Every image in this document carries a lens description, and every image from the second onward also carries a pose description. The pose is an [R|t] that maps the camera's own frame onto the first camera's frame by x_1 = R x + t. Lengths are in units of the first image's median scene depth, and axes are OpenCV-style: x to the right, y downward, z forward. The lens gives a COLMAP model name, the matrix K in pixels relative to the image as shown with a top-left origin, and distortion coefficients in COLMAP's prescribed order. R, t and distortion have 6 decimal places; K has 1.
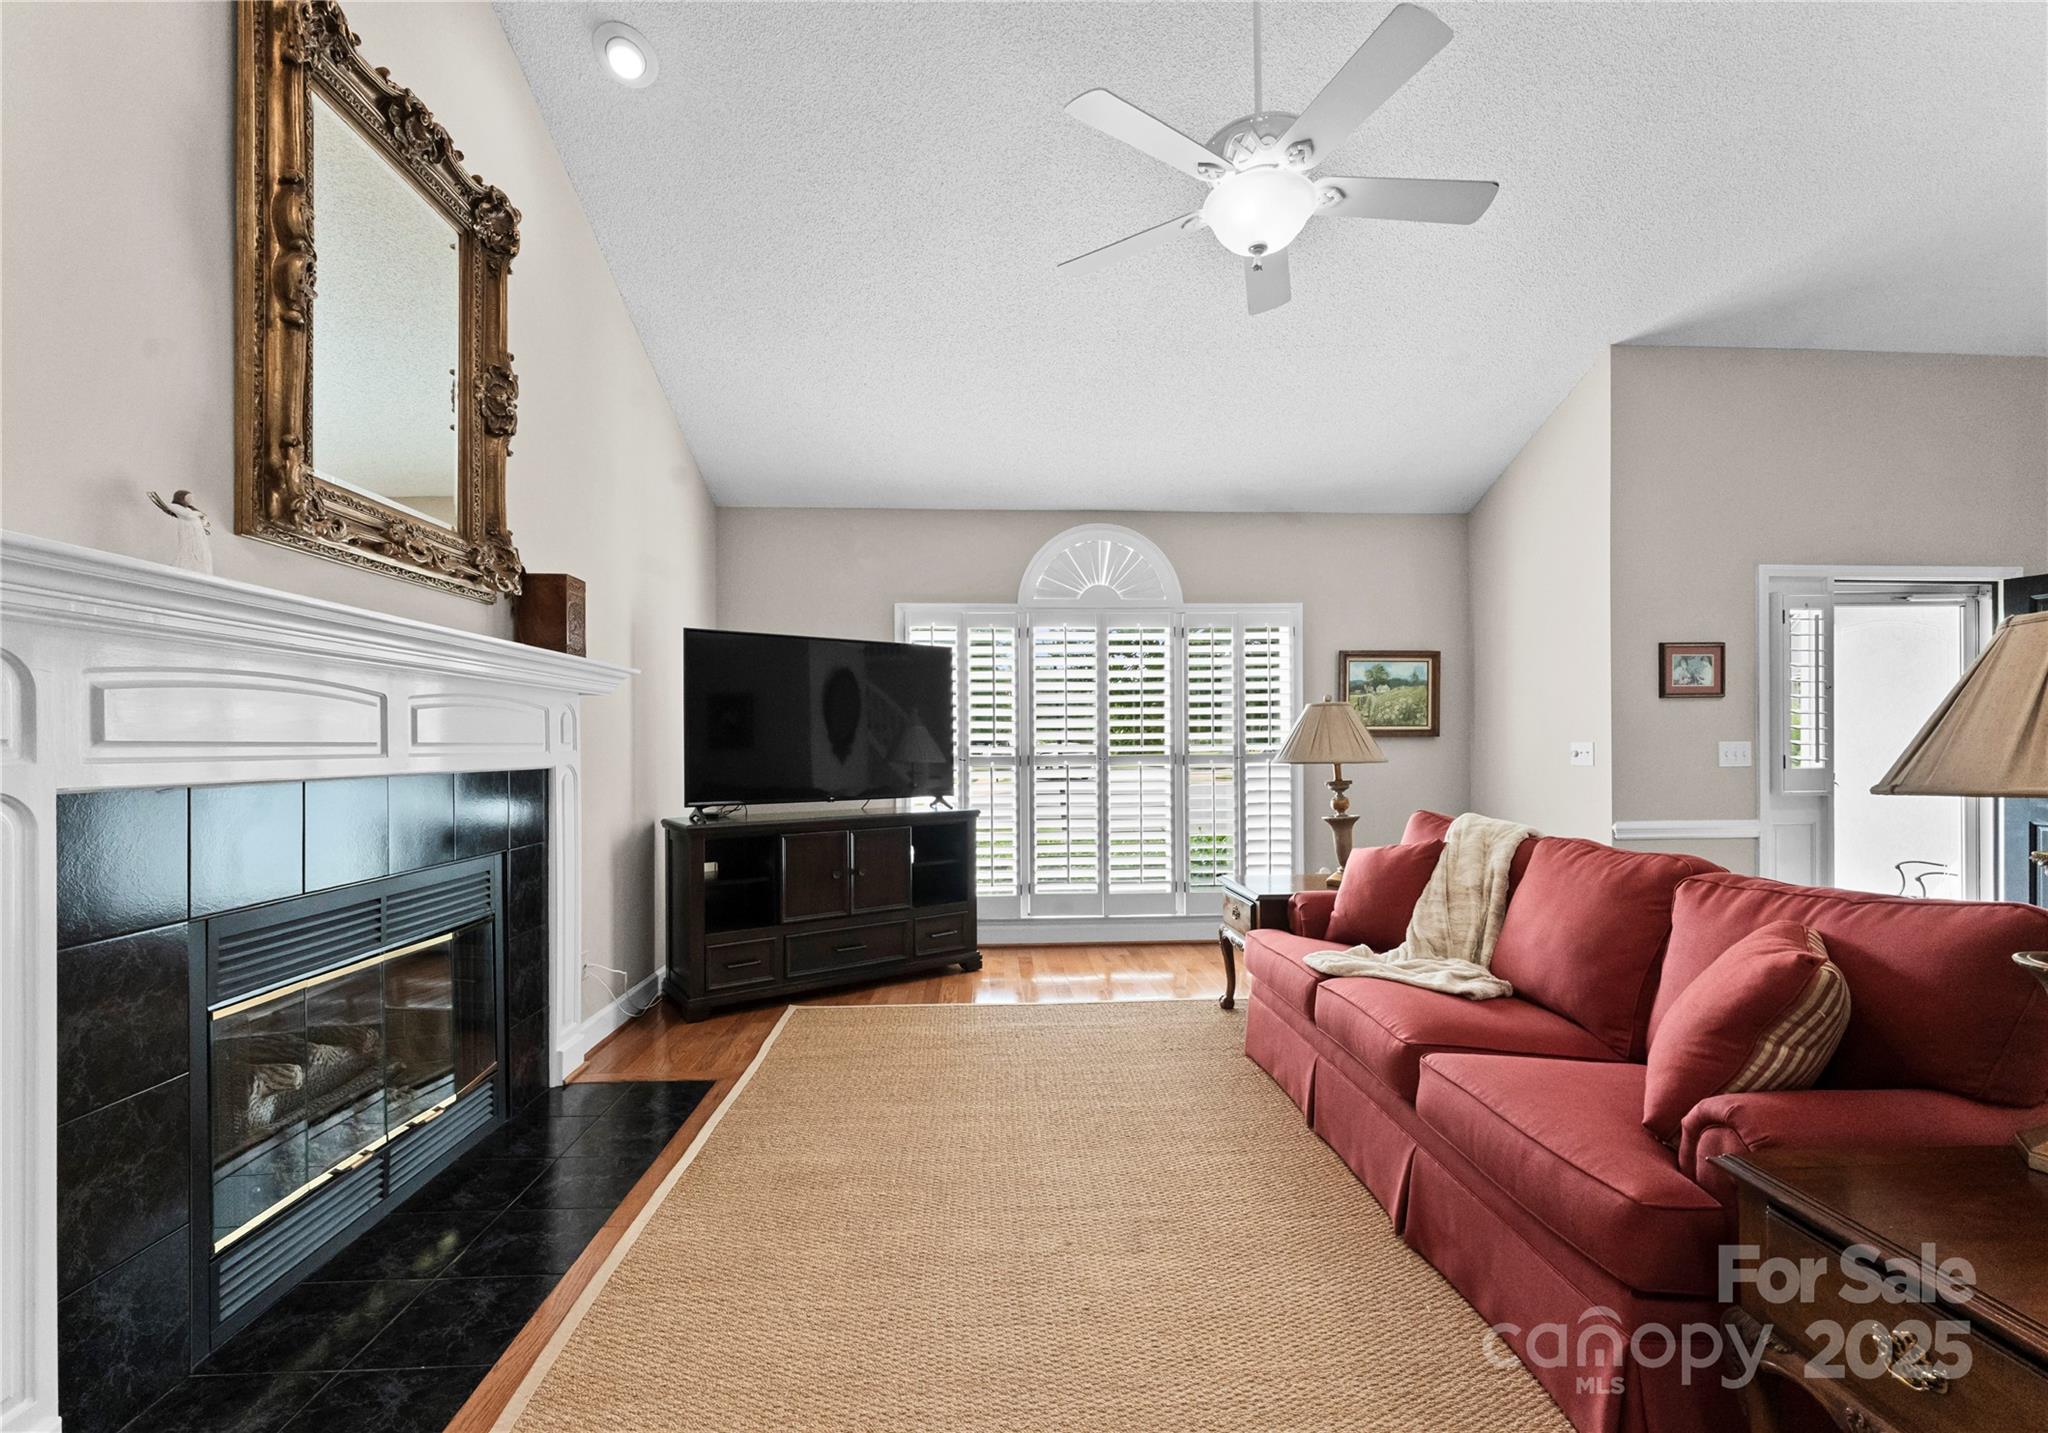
lens RADIAL K [[877.0, 0, 1026.0], [0, 877.0, 741.1], [0, 0, 1]] dist [0.002250, 0.000035]
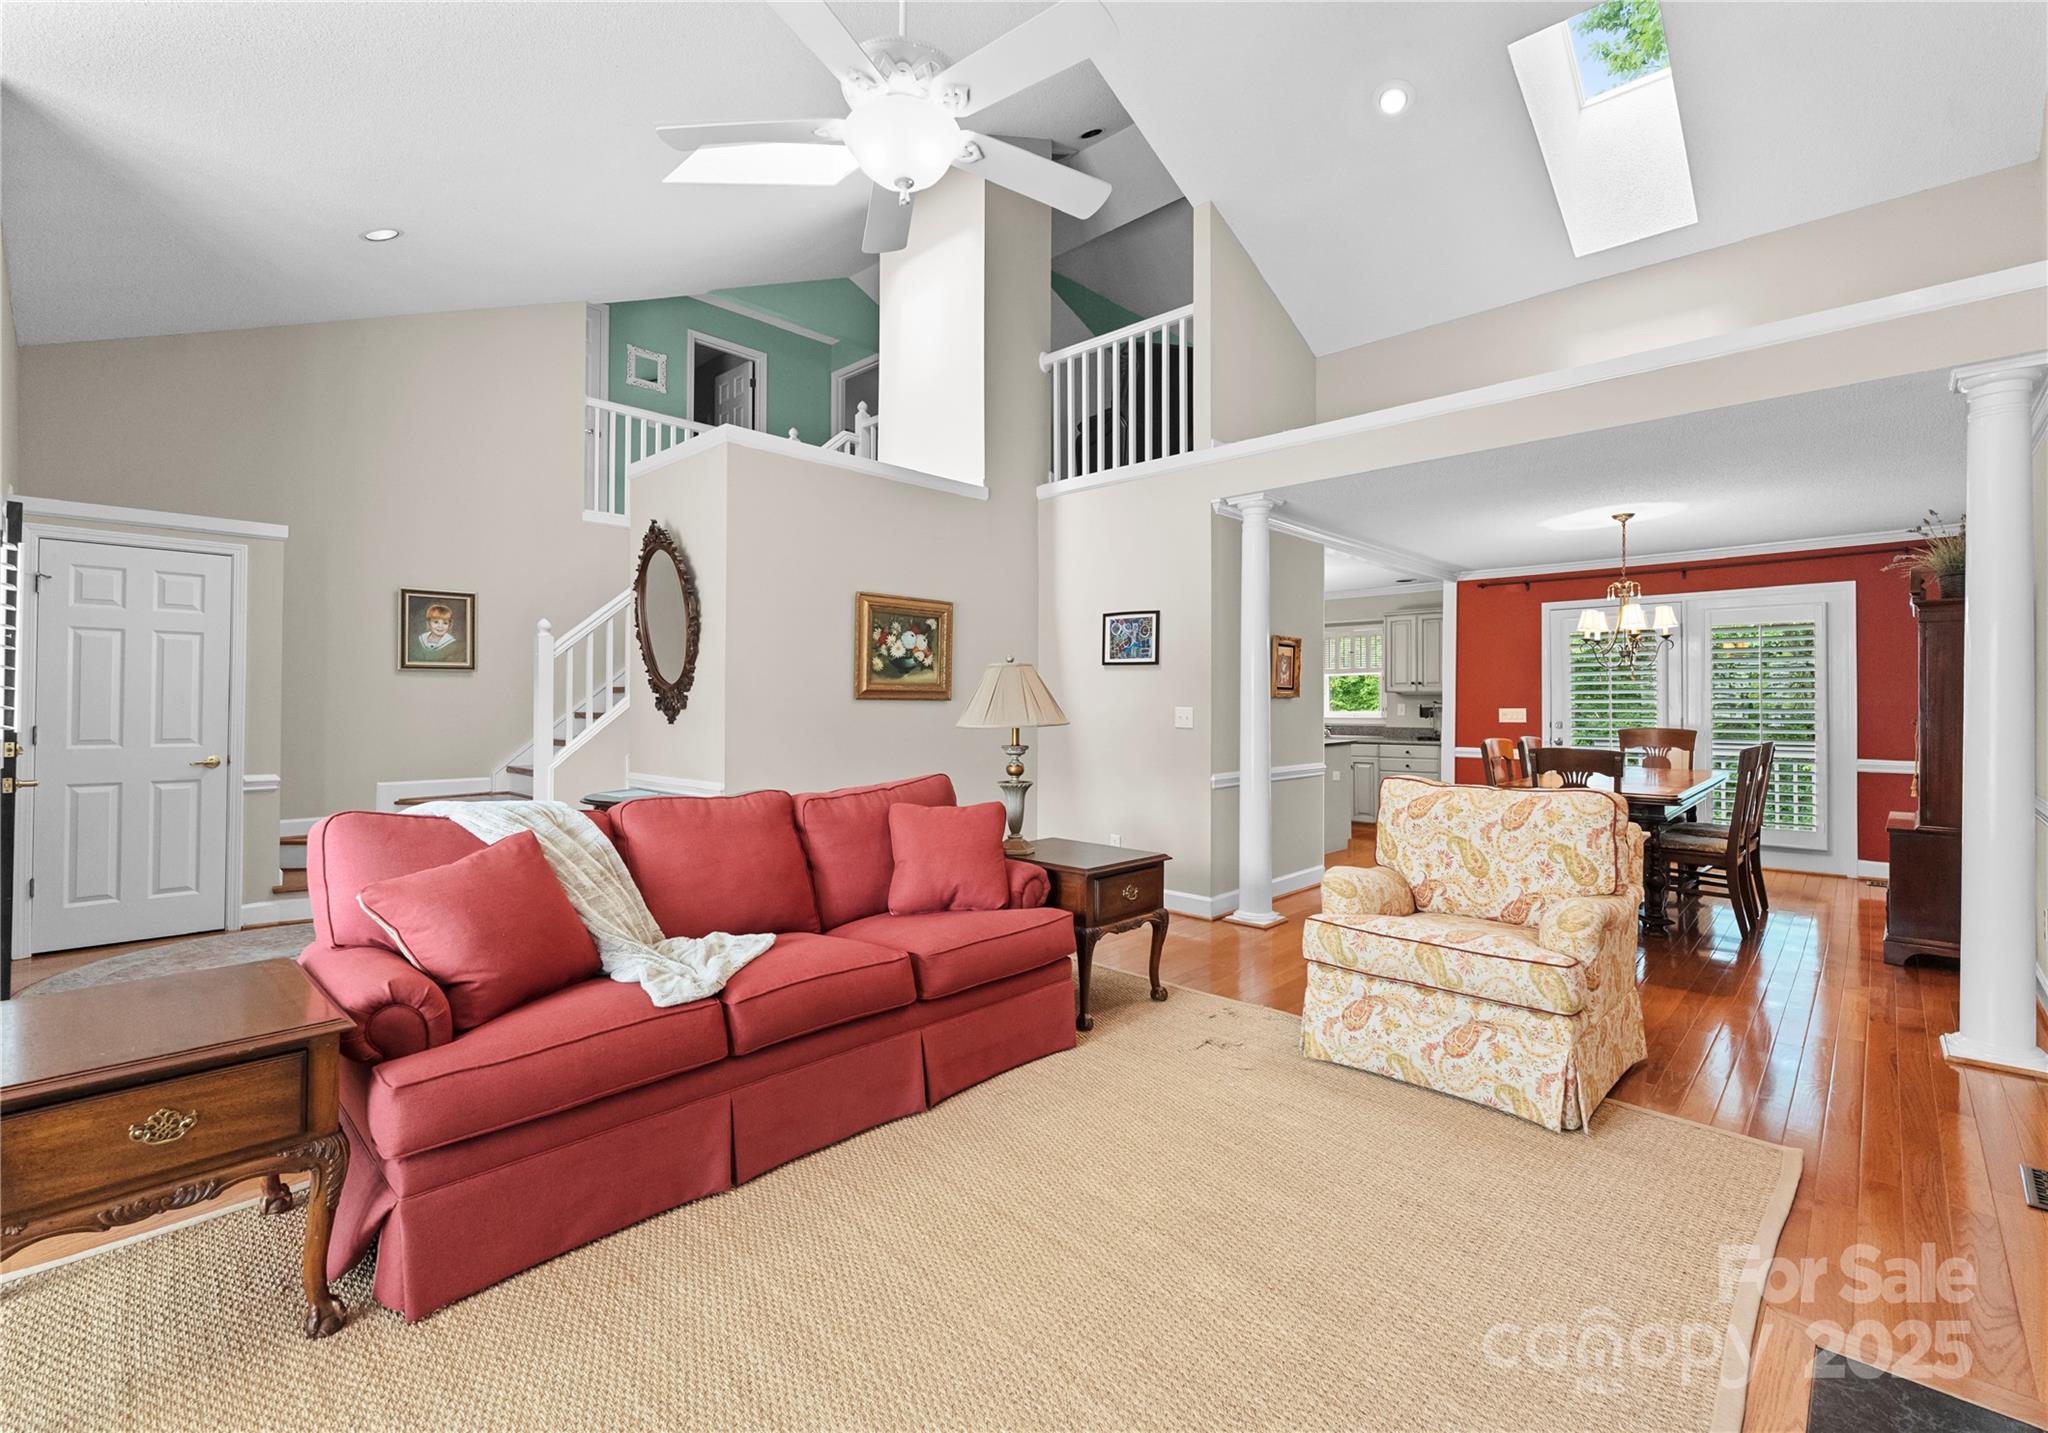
lens RADIAL K [[900.7, 0, 1028.3], [0, 900.7, 693.0], [0, 0, 1]] dist [-0.000978, -0.000007]
pose [[-0.681532, 0.012761, 0.731677, -0.311115], [-0.003032, 0.999790, -0.020261, 0.004652], [-0.731782, -0.016027, -0.681351, 0.916646]]
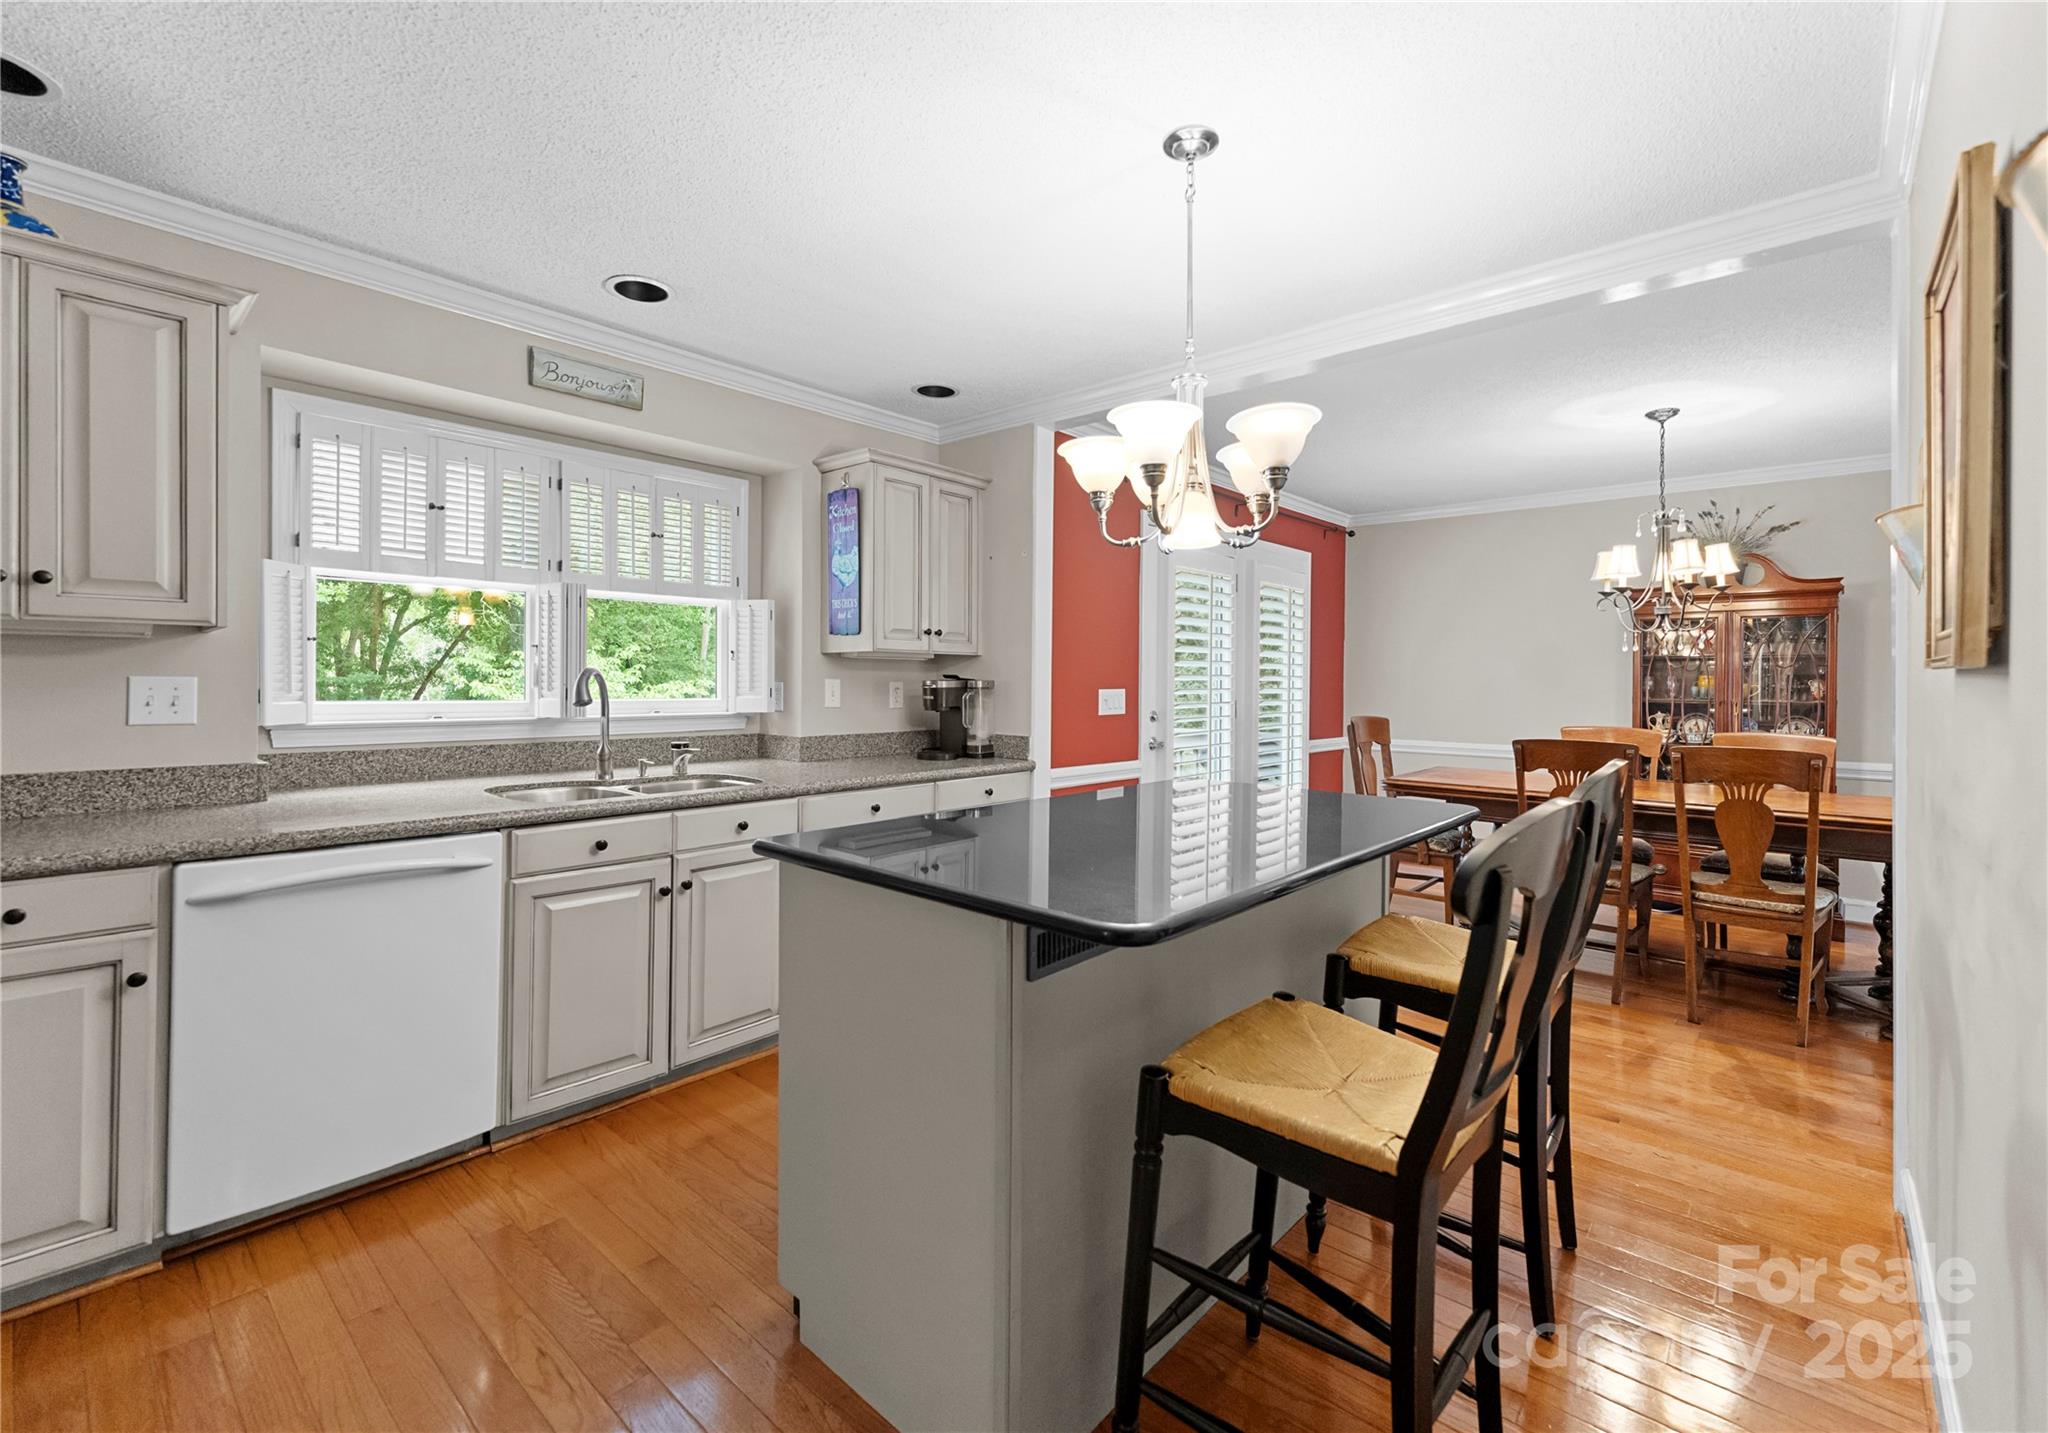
lens RADIAL K [[866.7, 0, 1027.5], [0, 866.7, 720.2], [0, 0, 1]] dist [0.002692, -0.000525]
pose [[-0.716968, 0.027080, -0.696580, 1.152753], [0.002367, 0.999334, 0.036413, -0.005942], [0.697102, 0.024458, -0.716554, -0.466616]]
